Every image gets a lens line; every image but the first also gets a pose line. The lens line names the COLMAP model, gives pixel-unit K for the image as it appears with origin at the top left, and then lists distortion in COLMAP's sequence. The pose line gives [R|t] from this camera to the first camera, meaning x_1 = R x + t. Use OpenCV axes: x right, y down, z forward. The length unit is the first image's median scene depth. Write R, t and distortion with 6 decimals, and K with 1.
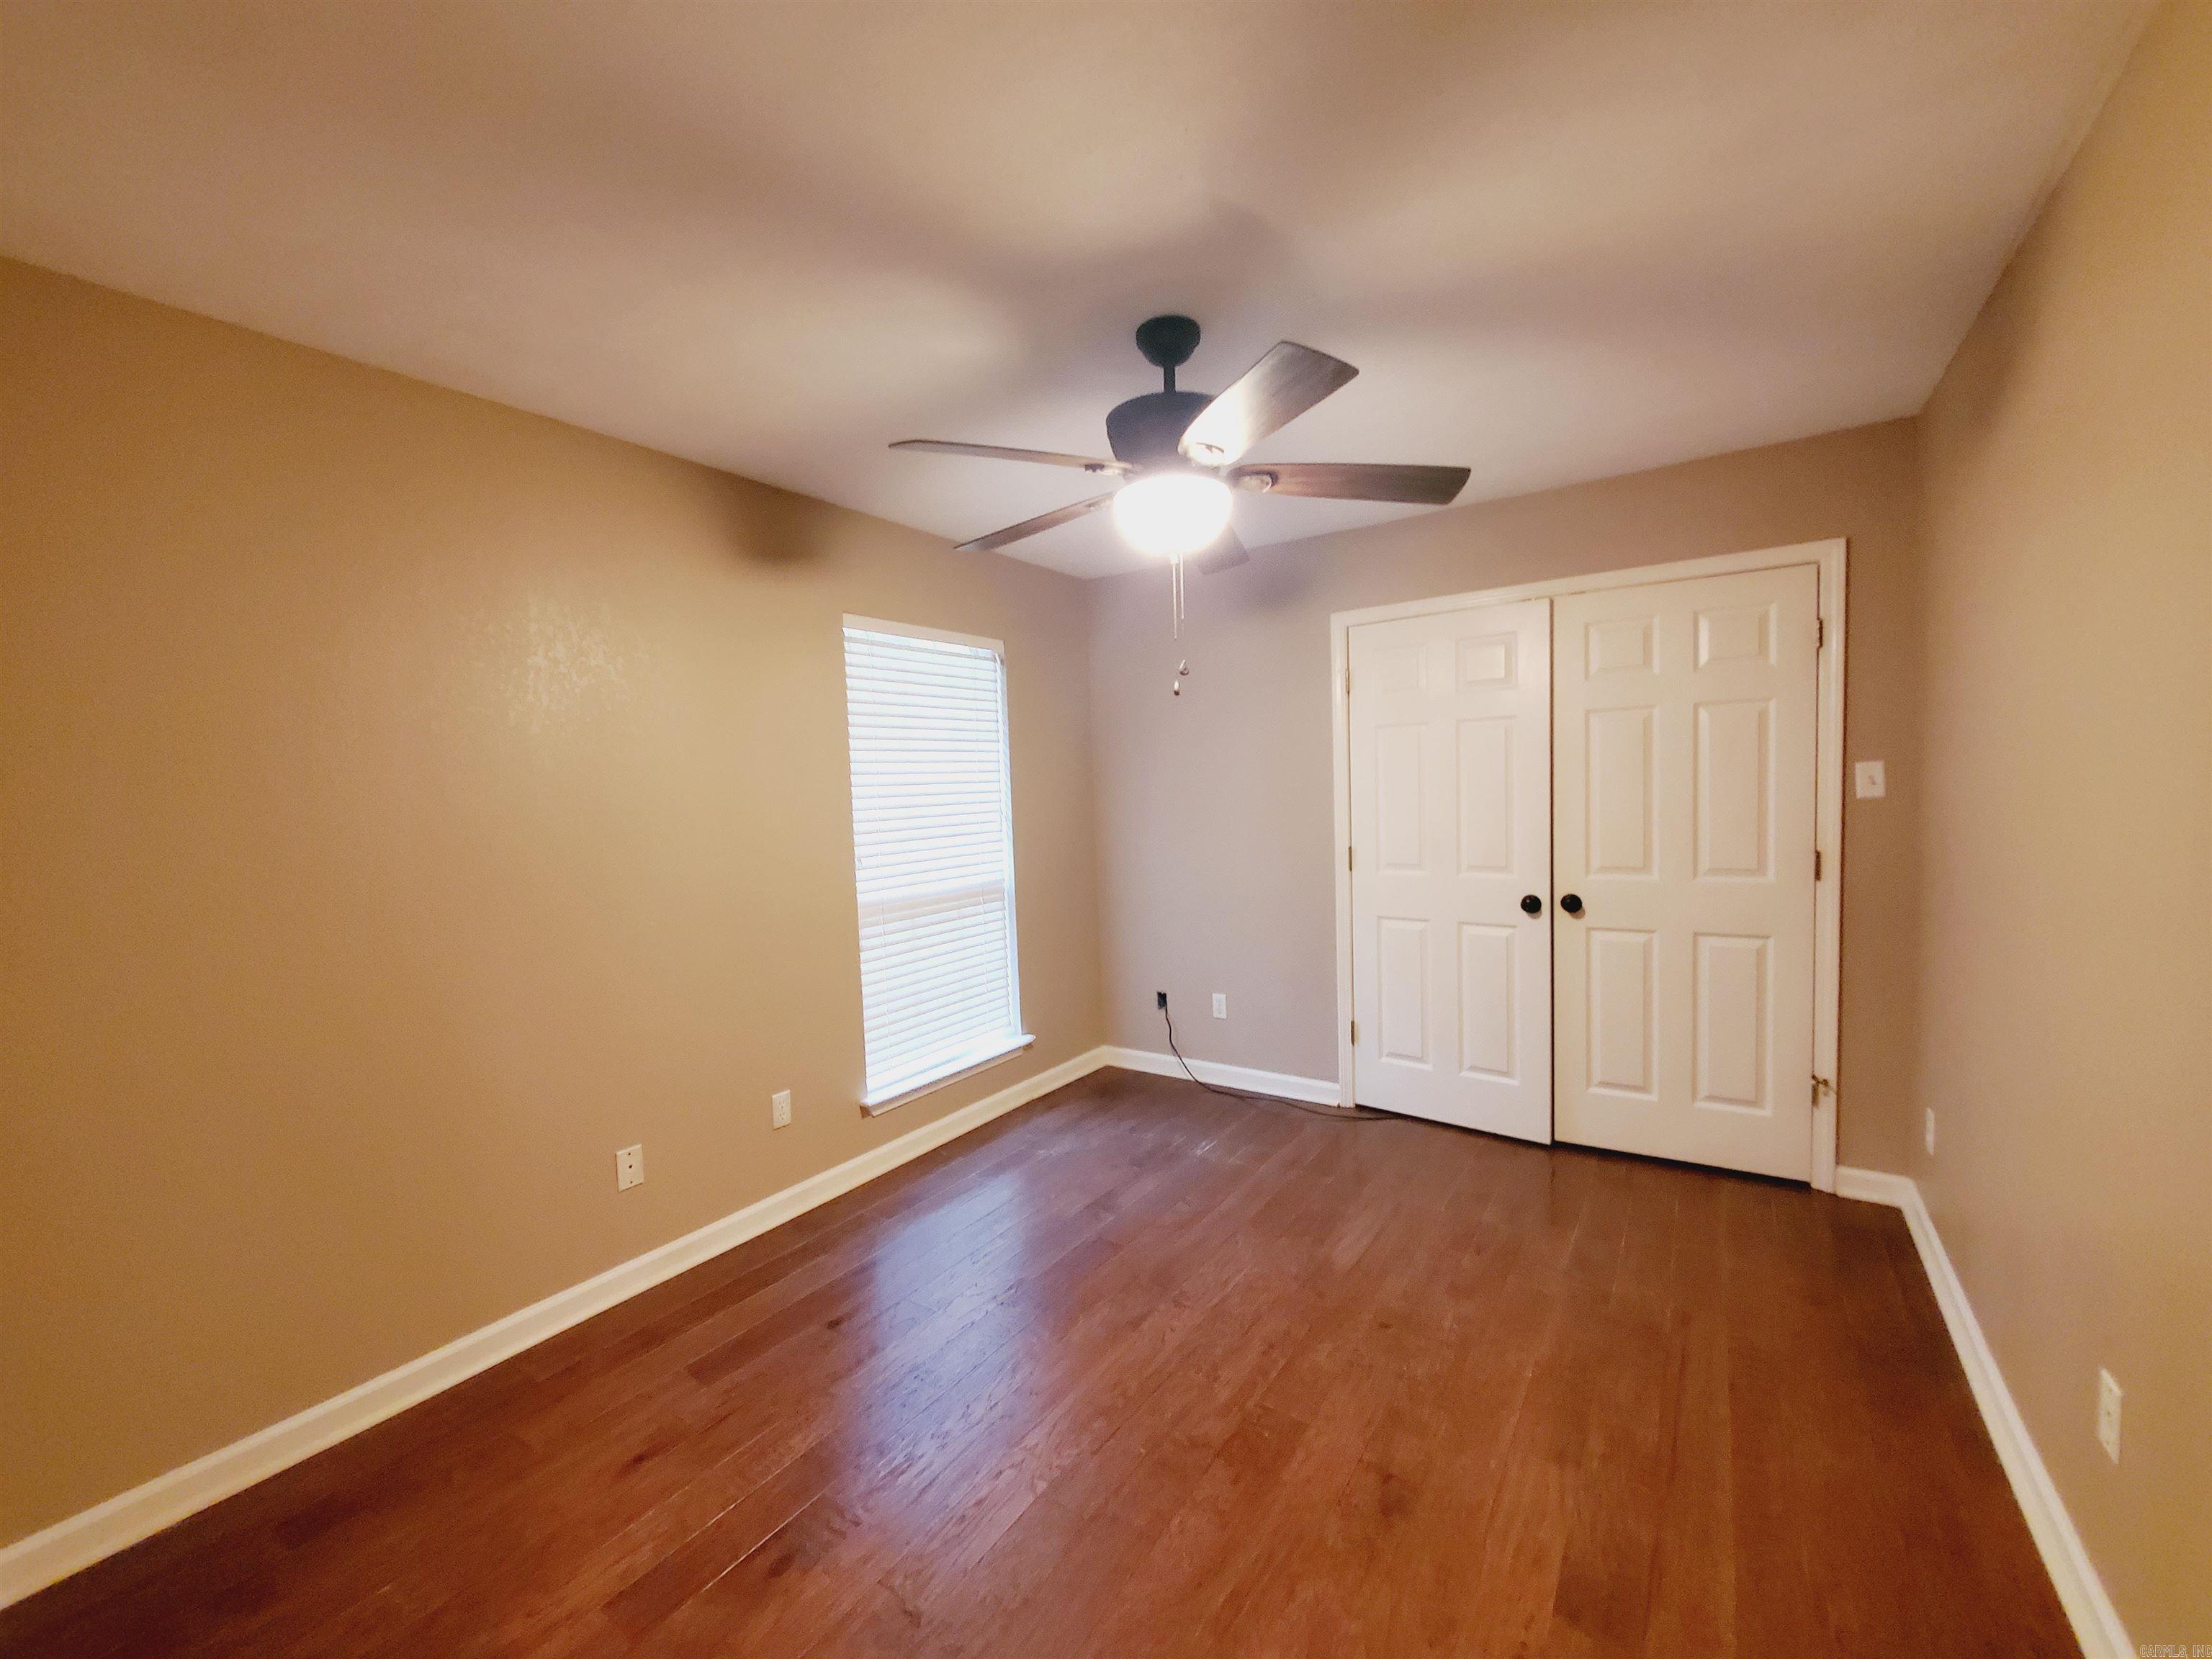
lens RADIAL K [[877.4, 0, 1124.0], [0, 877.4, 807.4], [0, 0, 1]] dist [-0.000494, -0.001875]
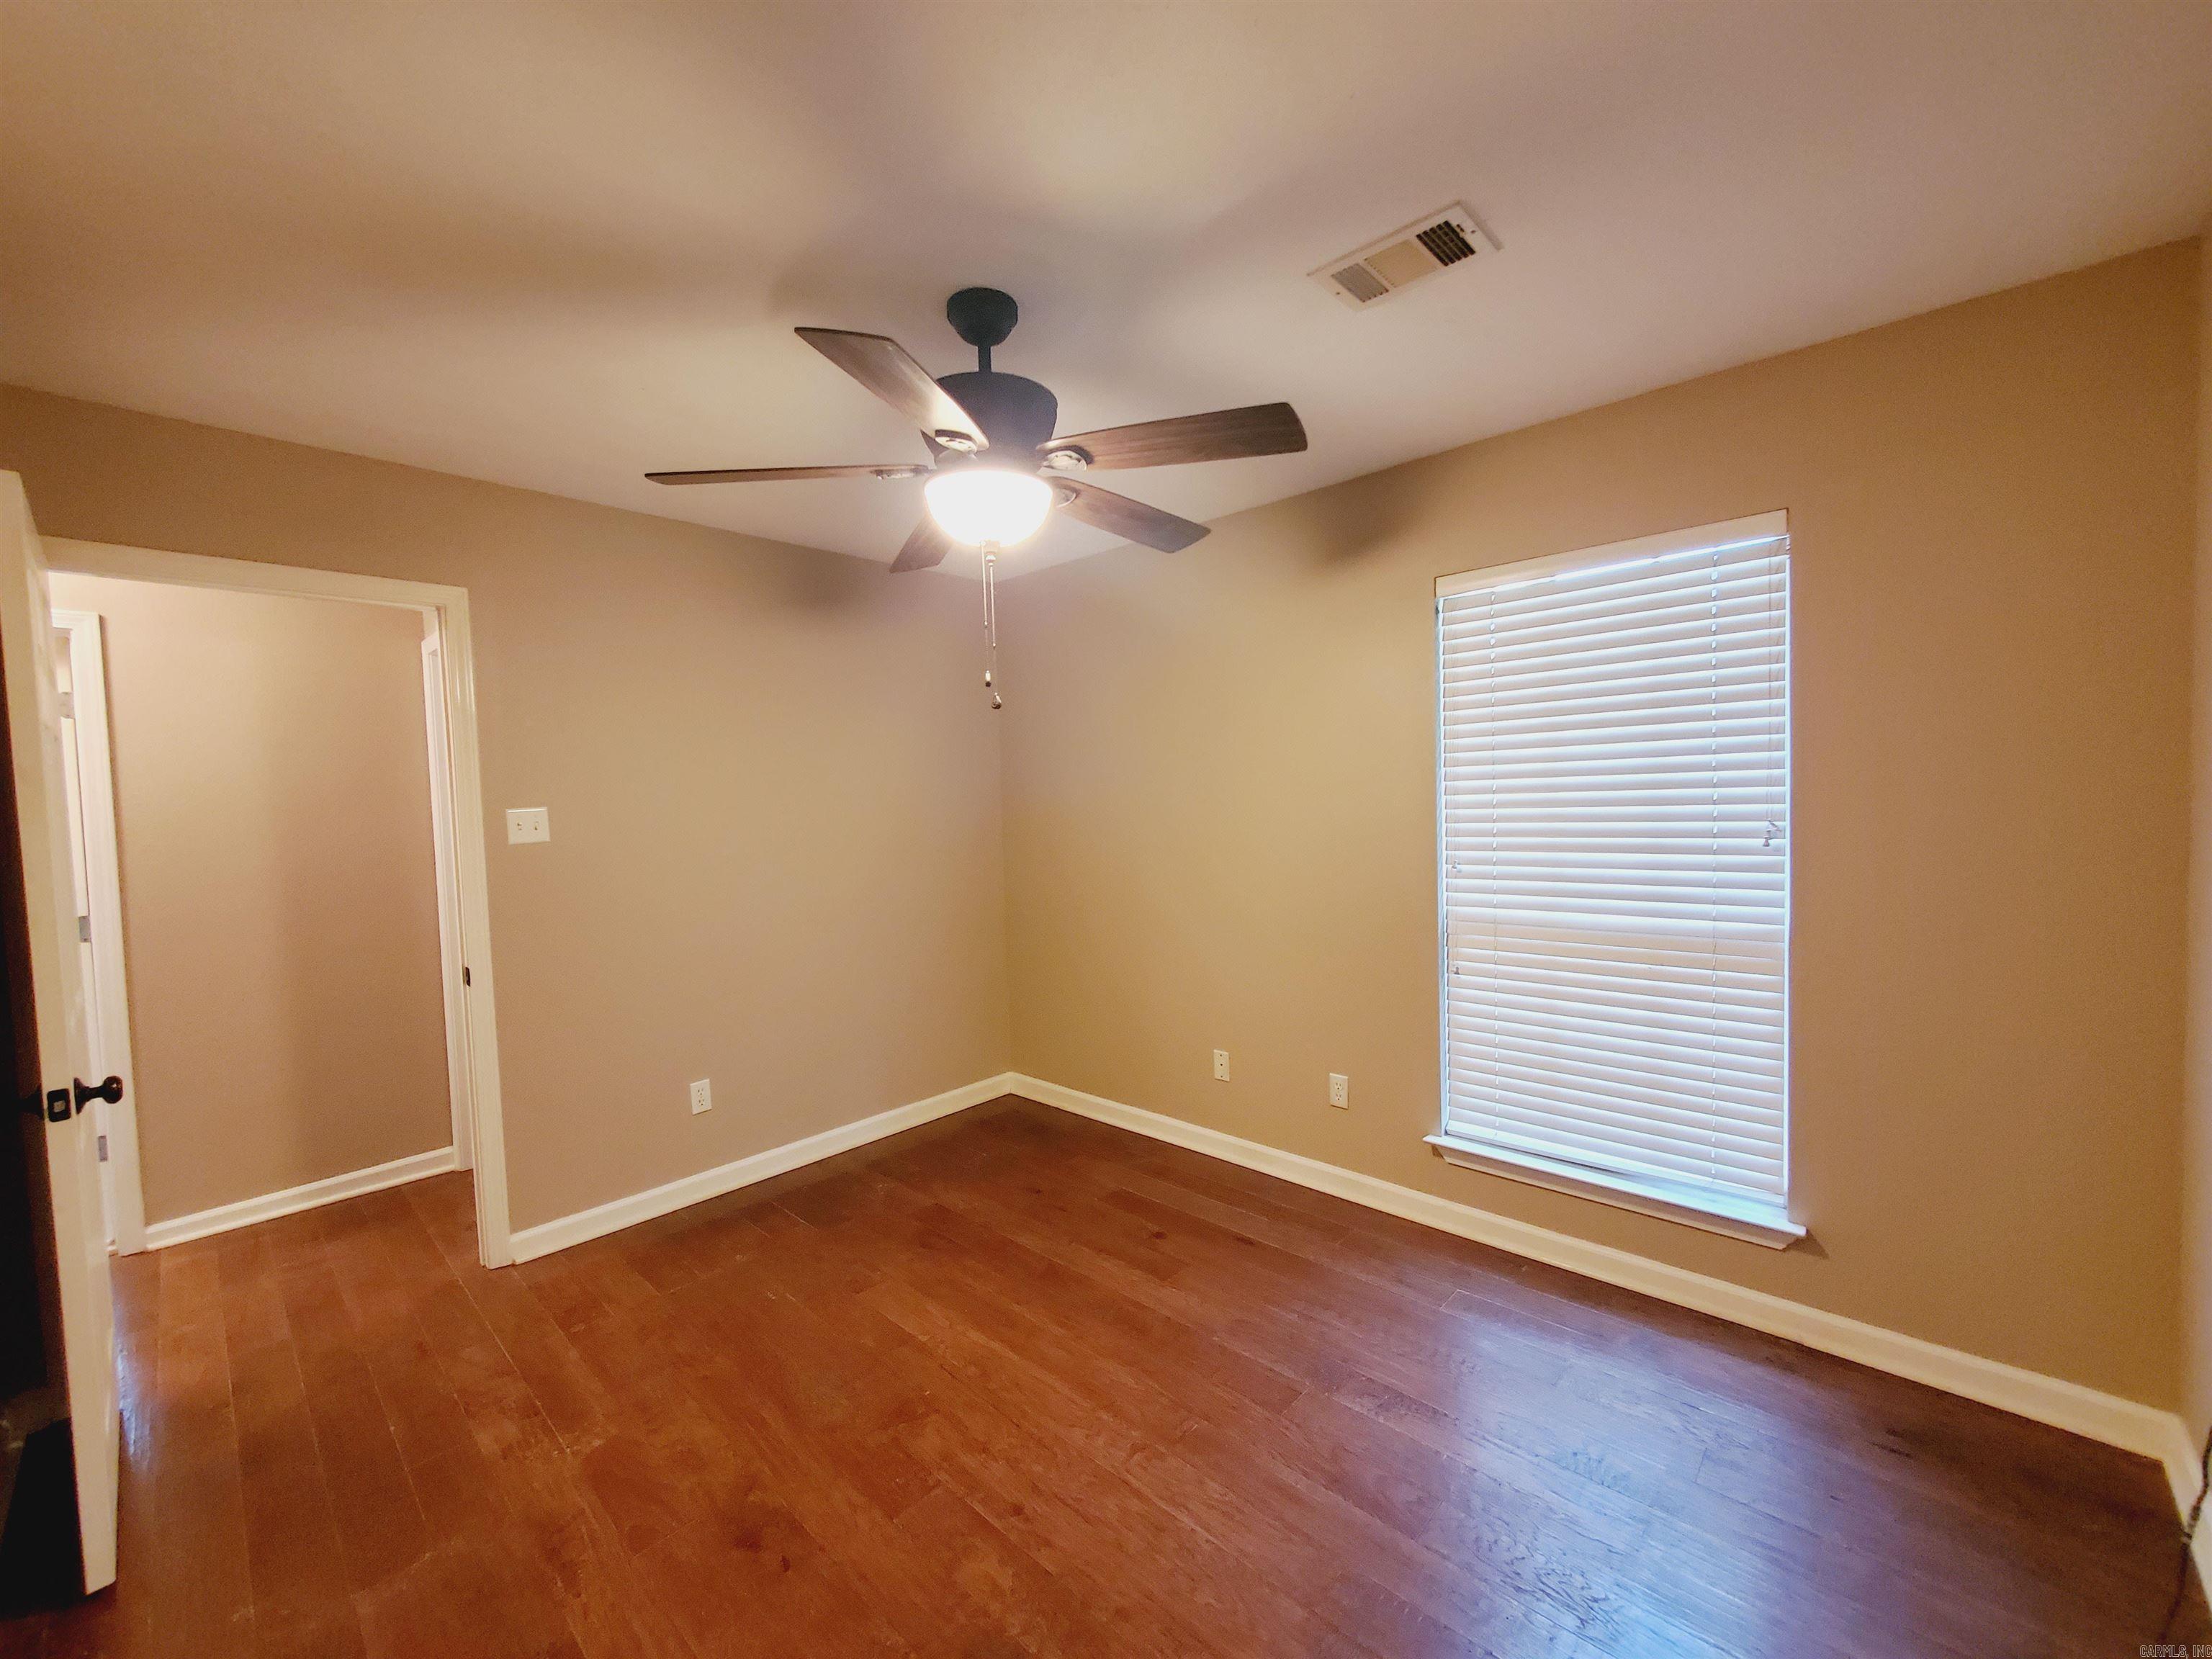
lens RADIAL K [[877.4, 0, 1092.2], [0, 877.4, 828.6], [0, 0, 1]] dist [-0.000494, -0.001875]
pose [[-0.170038, 0.076982, -0.982426, 0.834902], [0.013679, 0.997032, 0.075759, -0.064400], [0.985343, -0.000556, -0.170587, 1.119970]]
